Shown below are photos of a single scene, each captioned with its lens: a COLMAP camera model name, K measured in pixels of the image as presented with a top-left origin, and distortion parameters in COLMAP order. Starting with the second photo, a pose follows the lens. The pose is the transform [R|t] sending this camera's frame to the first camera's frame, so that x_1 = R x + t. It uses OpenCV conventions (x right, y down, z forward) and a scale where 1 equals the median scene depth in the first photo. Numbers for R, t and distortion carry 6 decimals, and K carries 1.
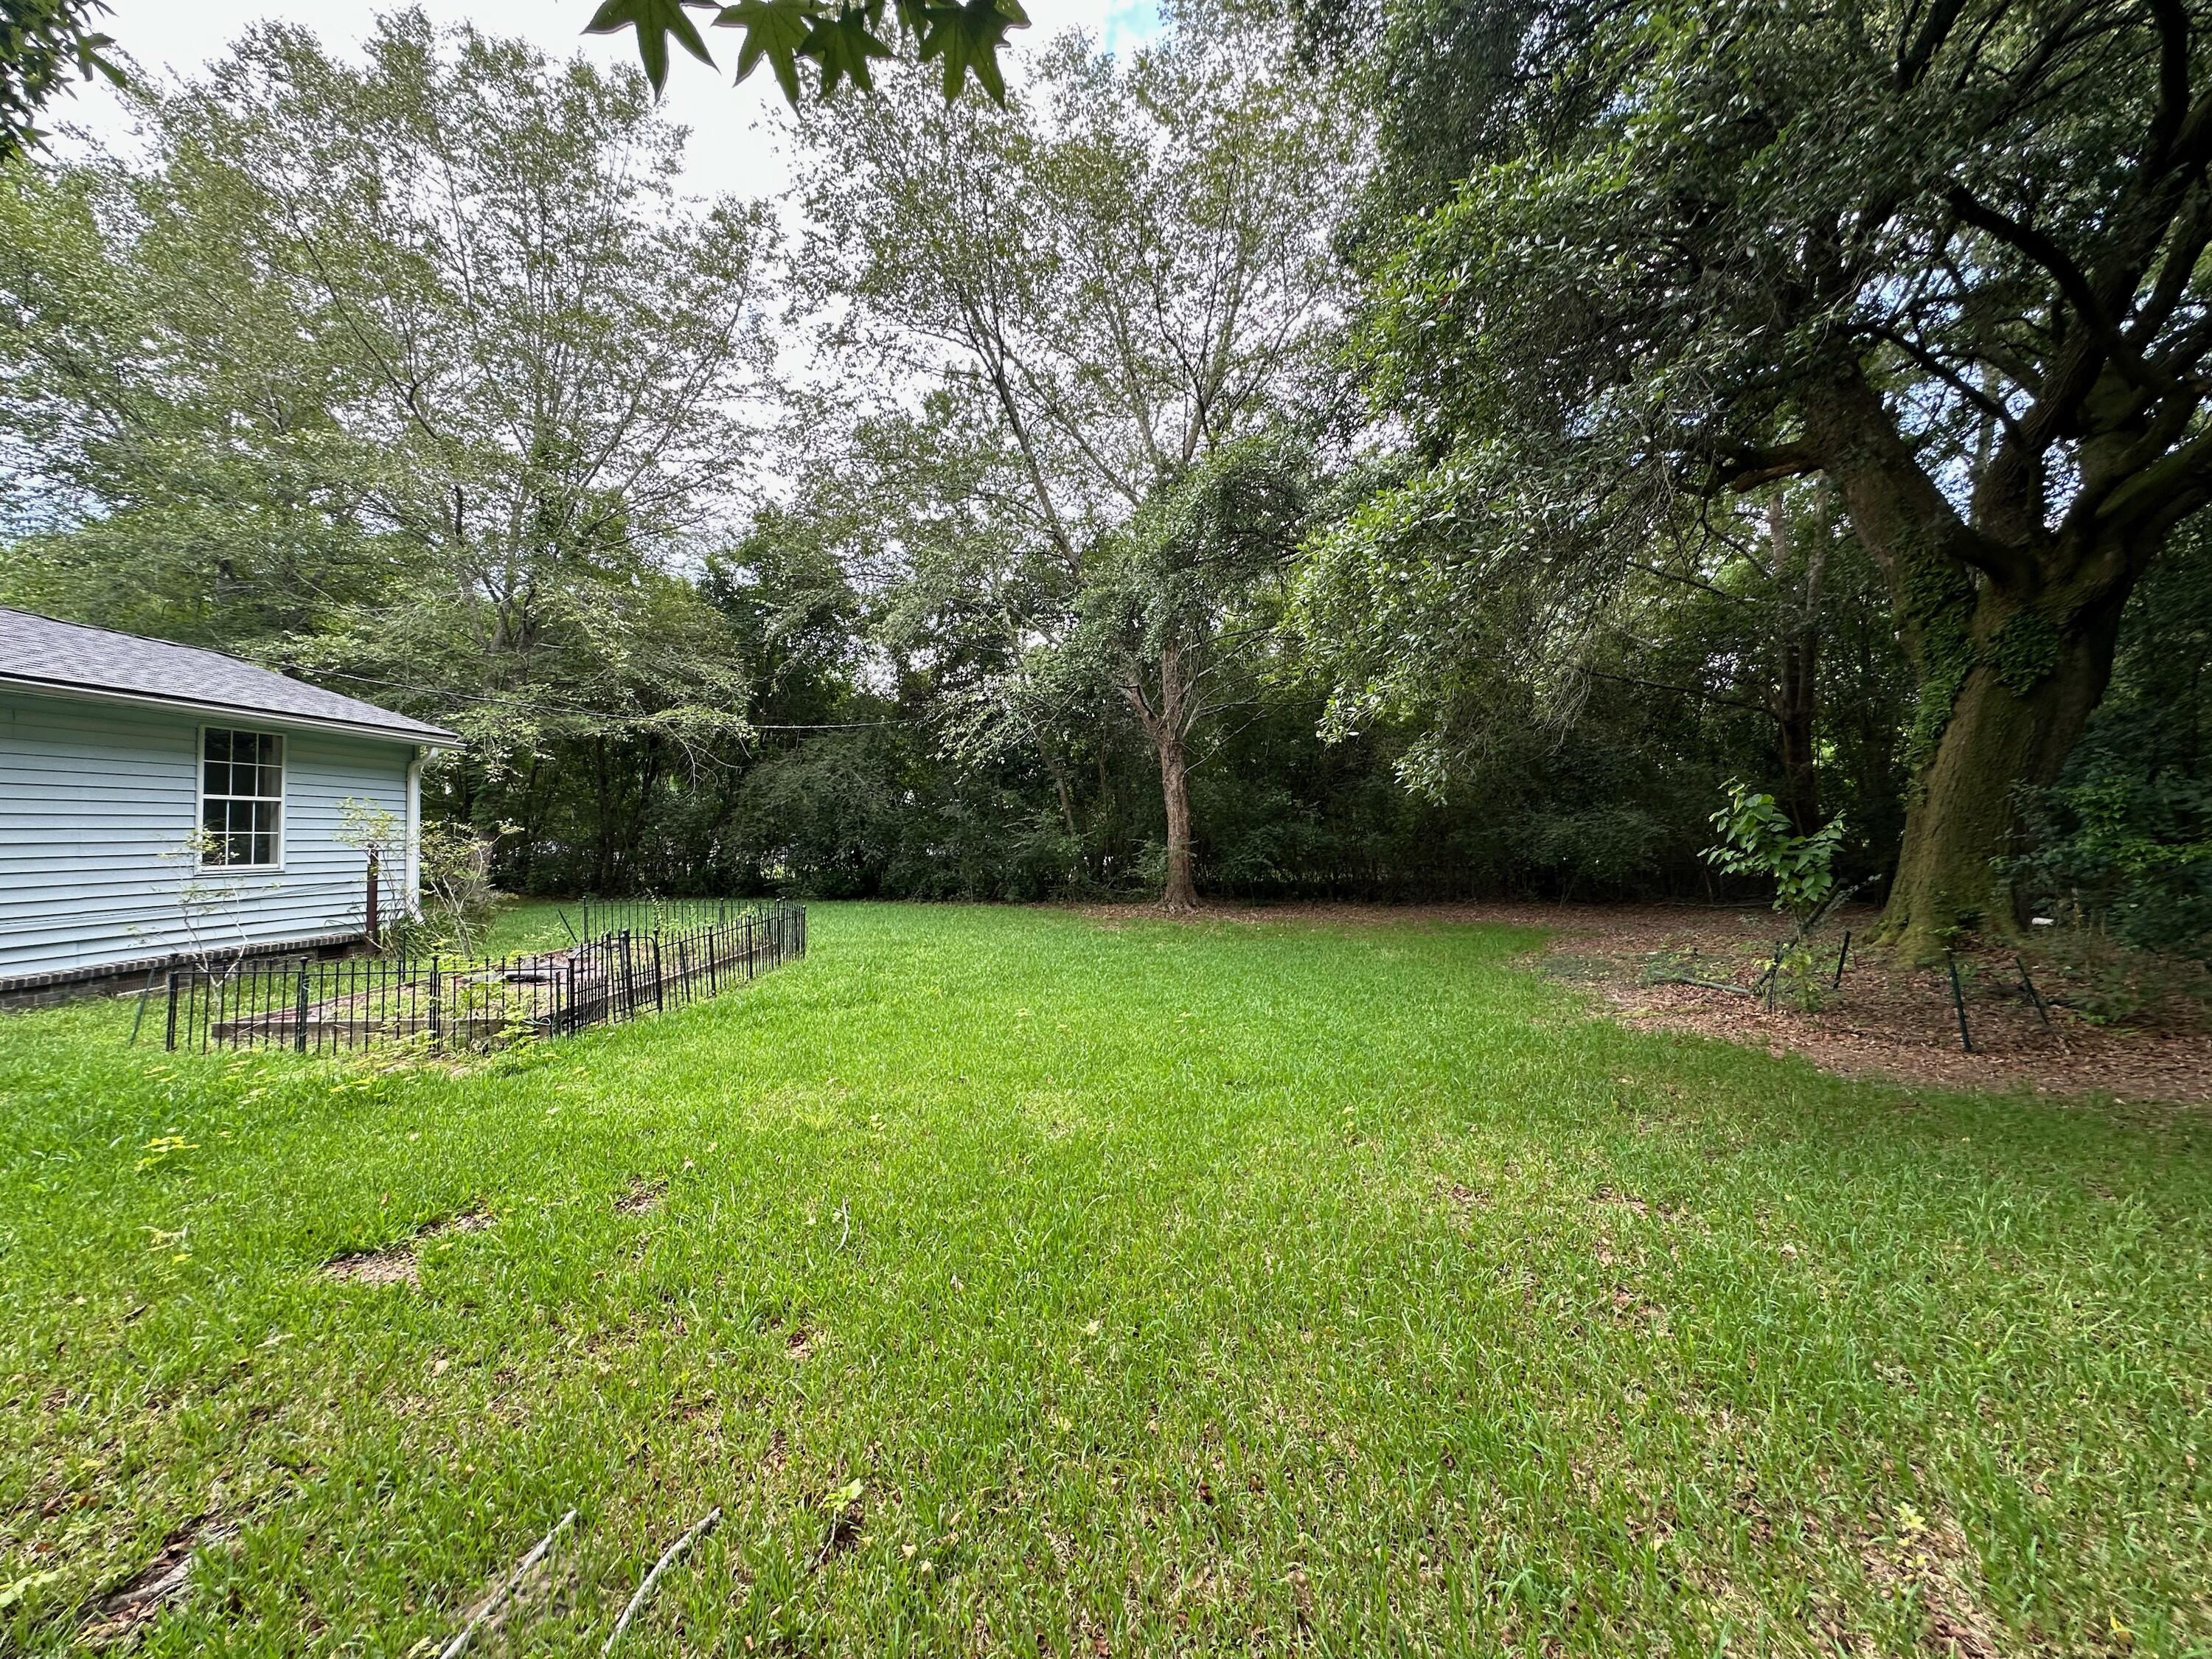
lens RADIAL K [[885.0, 0, 1106.0], [0, 885.0, 829.5], [0, 0, 1]] dist [0.000245, 0.000130]
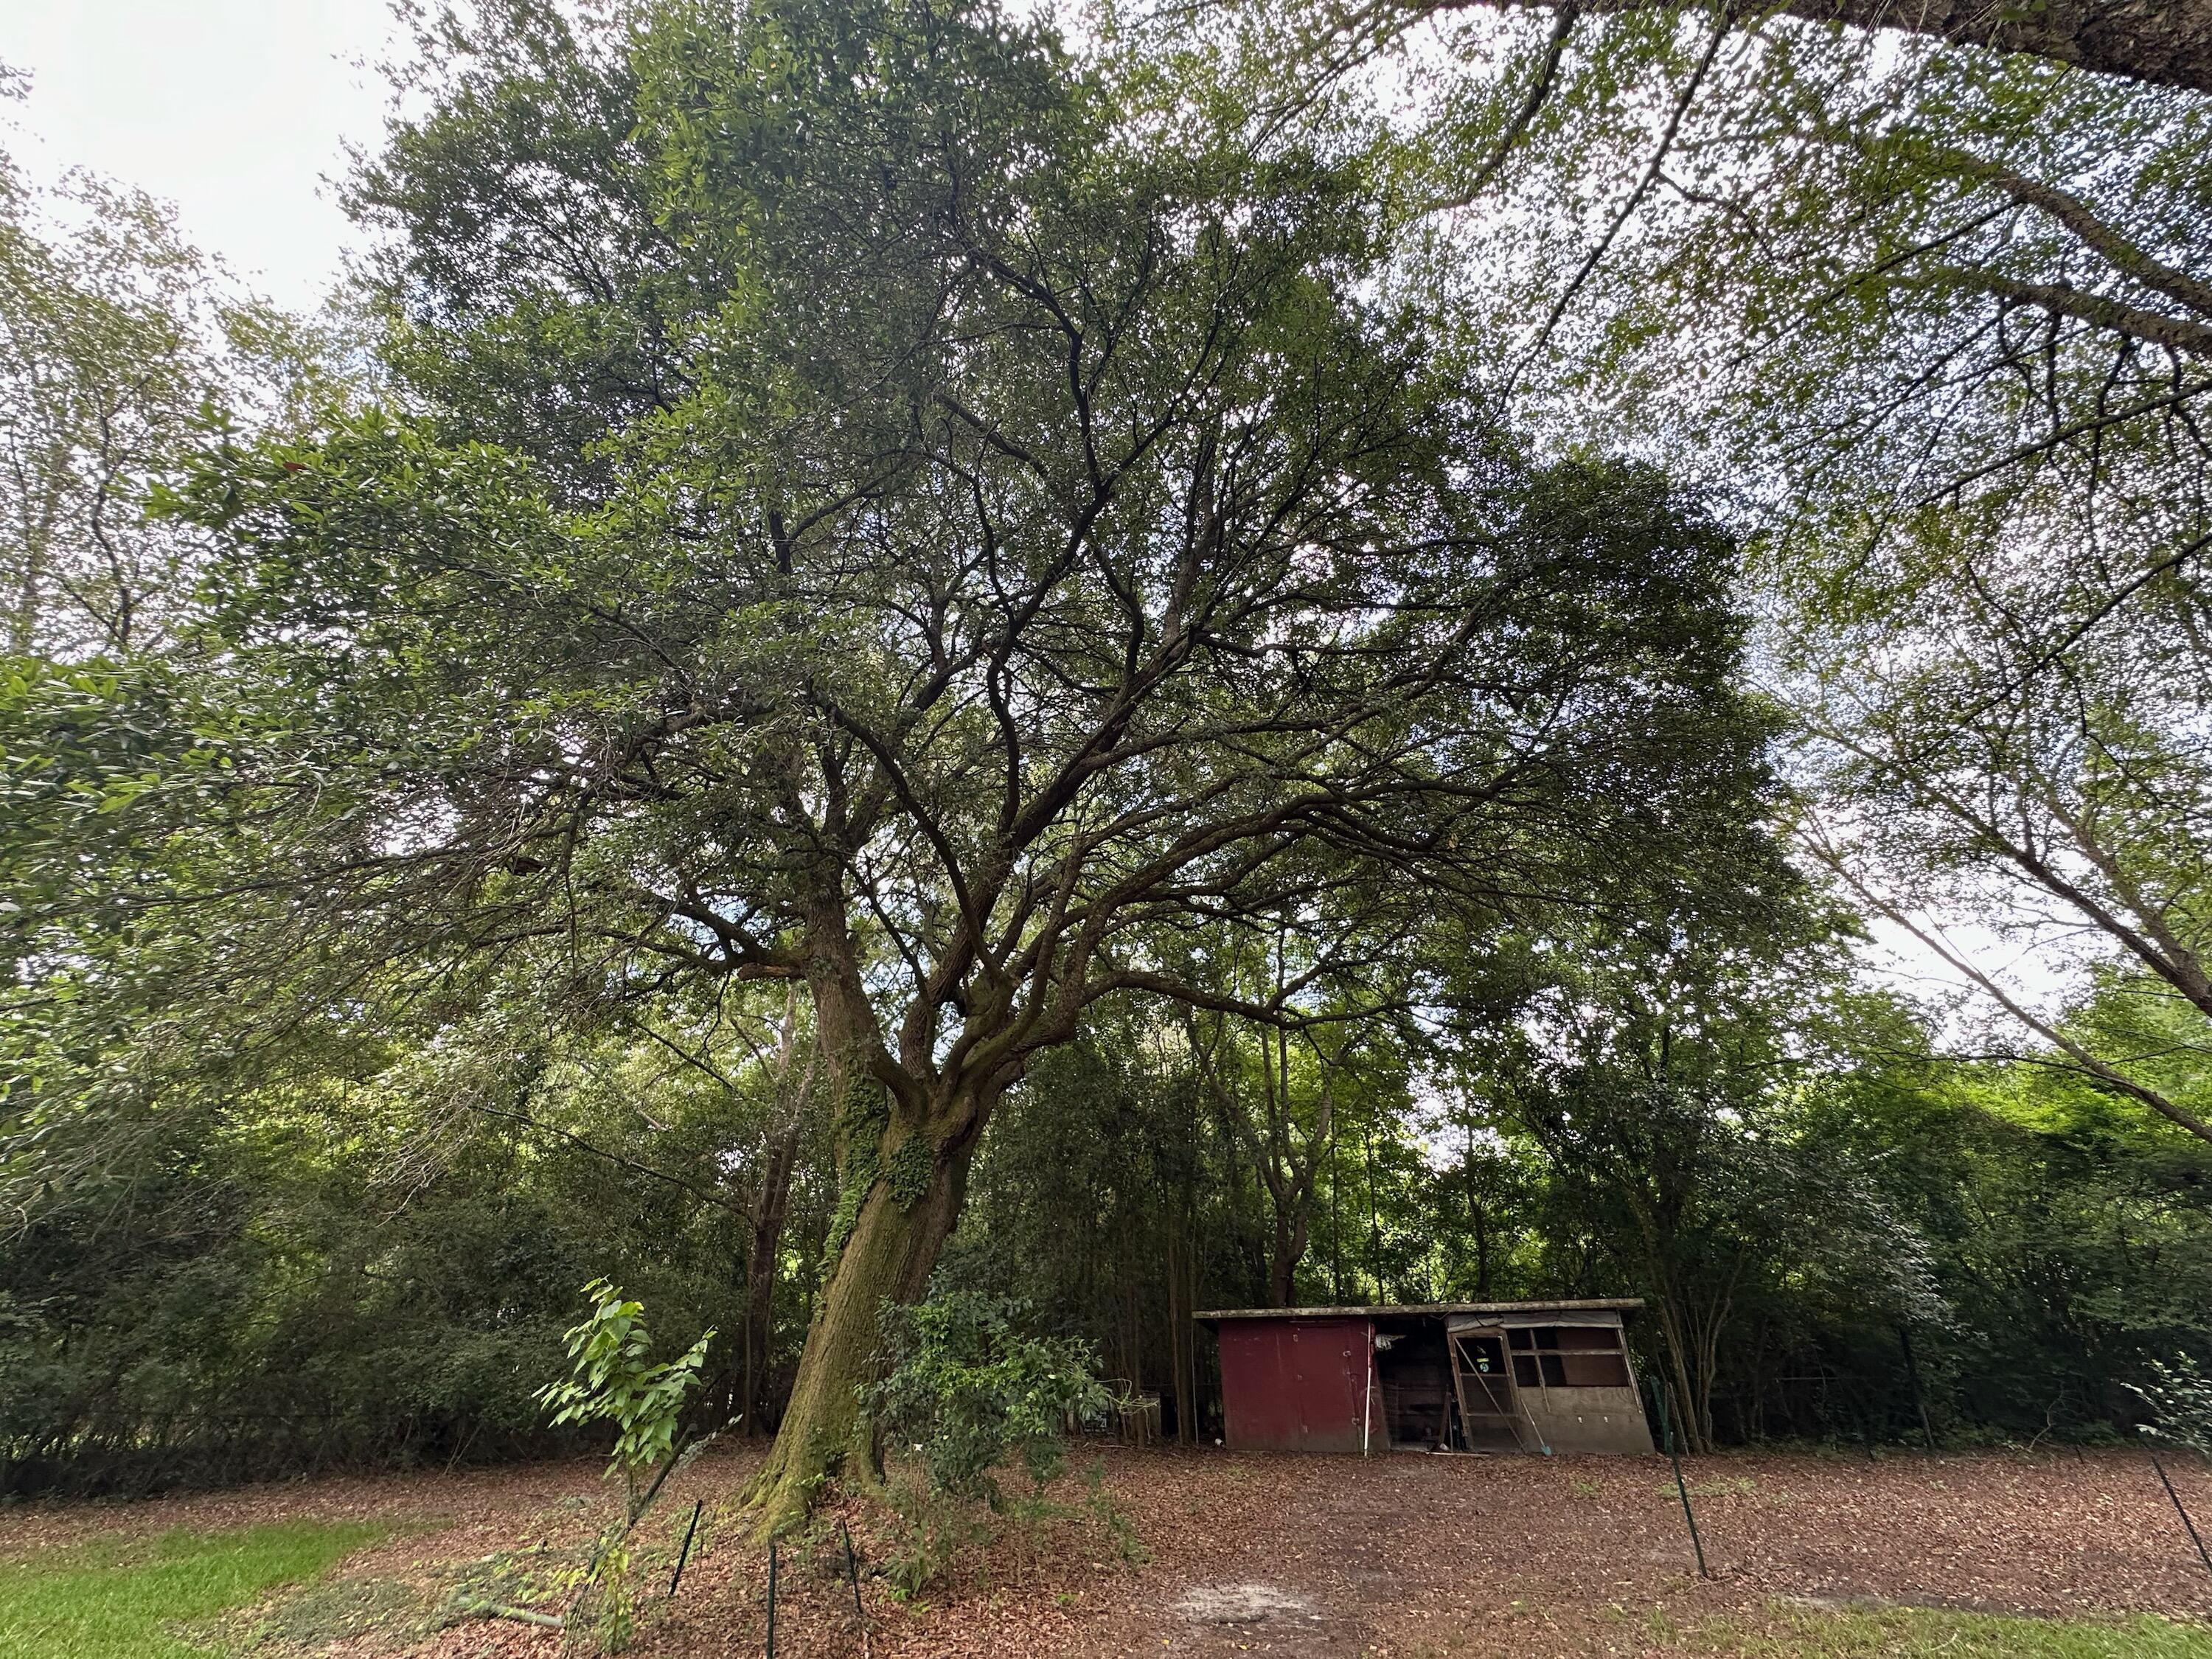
lens RADIAL K [[885.0, 0, 1106.0], [0, 885.0, 829.5], [0, 0, 1]] dist [0.000245, 0.000130]
pose [[0.564766, 0.416166, 0.712632, 0.193913], [0.003405, 0.862352, -0.506298, -0.001453], [-0.825244, 0.288367, 0.485610, 0.116065]]
